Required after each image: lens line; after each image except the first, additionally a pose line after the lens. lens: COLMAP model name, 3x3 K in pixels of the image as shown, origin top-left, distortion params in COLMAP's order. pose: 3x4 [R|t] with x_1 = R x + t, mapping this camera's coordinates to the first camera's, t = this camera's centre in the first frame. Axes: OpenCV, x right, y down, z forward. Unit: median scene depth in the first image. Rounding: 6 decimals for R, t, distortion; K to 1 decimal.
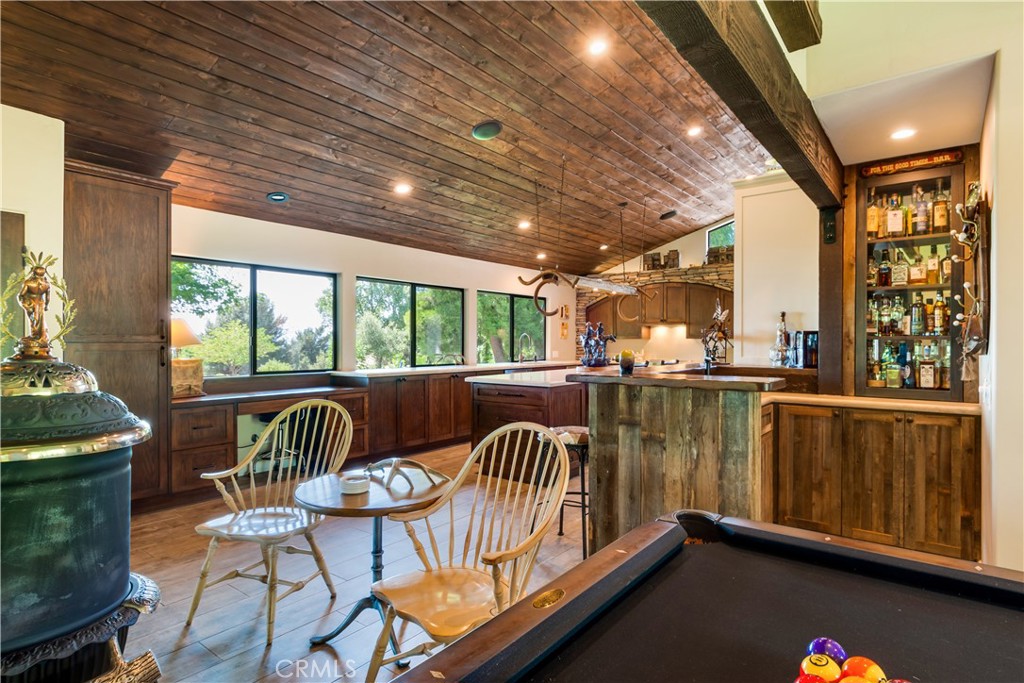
lens RADIAL K [[533.0, 0, 534.2], [0, 533.0, 345.1], [0, 0, 1]] dist [0.000853, -0.006418]
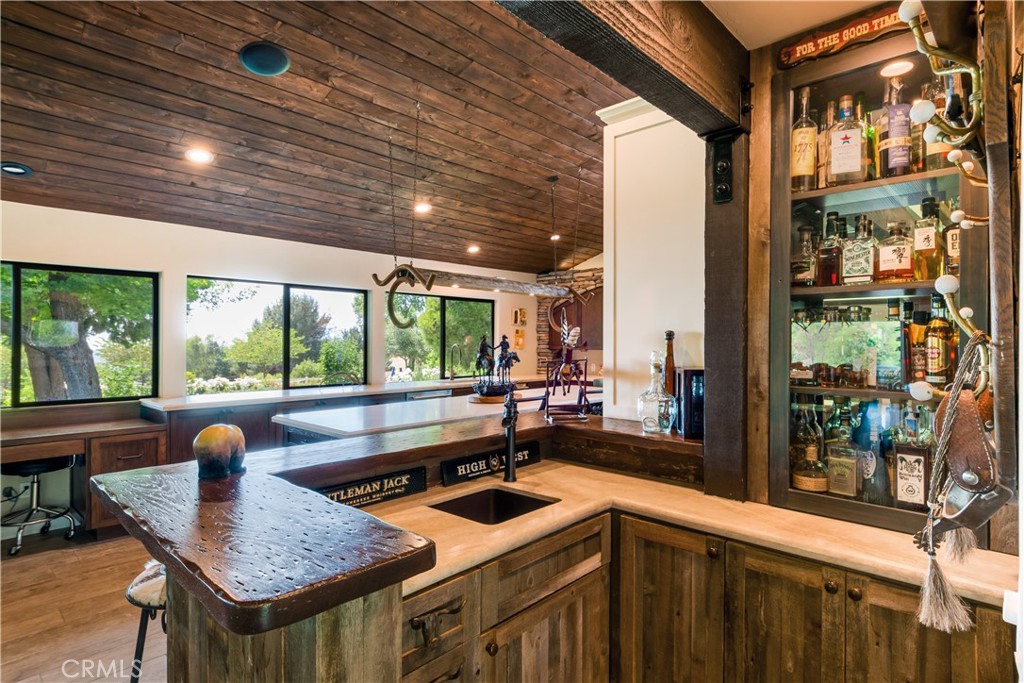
lens RADIAL K [[533.0, 0, 535.2], [0, 533.0, 341.6], [0, 0, 1]] dist [0.000853, -0.006418]
pose [[0.996403, 0.001695, -0.084721, 0.395129], [-0.002041, 0.999990, -0.004005, -0.051817], [0.084713, 0.004163, 0.996397, 0.446090]]
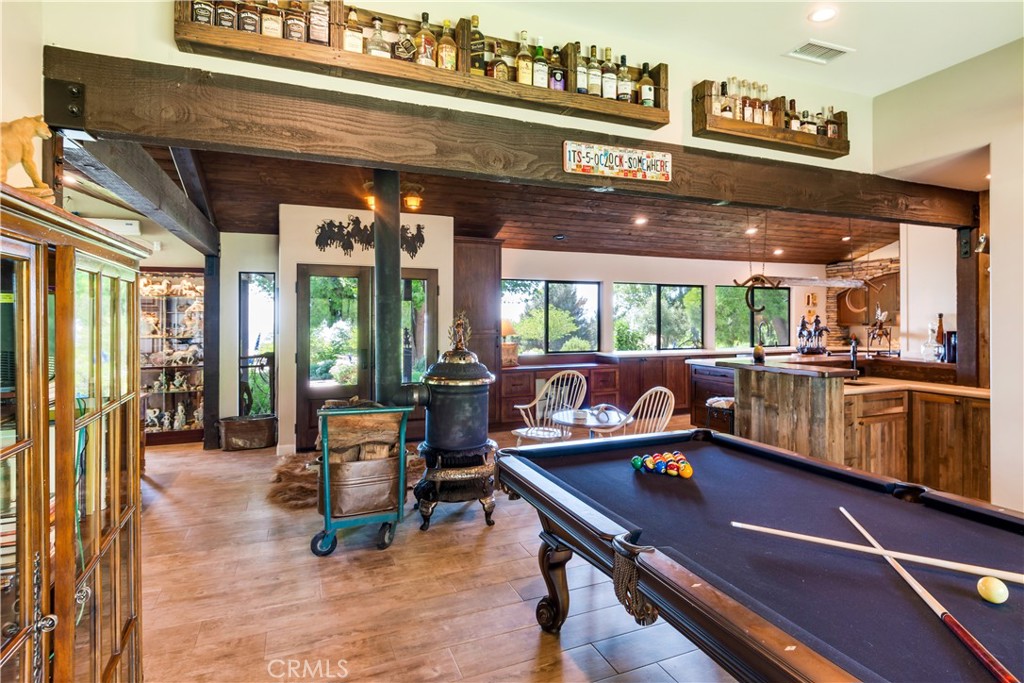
lens RADIAL K [[533.0, 0, 542.2], [0, 533.0, 320.0], [0, 0, 1]] dist [0.000853, -0.006418]
pose [[0.867309, -0.002458, -0.497764, 0.310138], [-0.000240, 0.999986, -0.005356, -0.044113], [0.497770, 0.004765, 0.867296, -0.458230]]
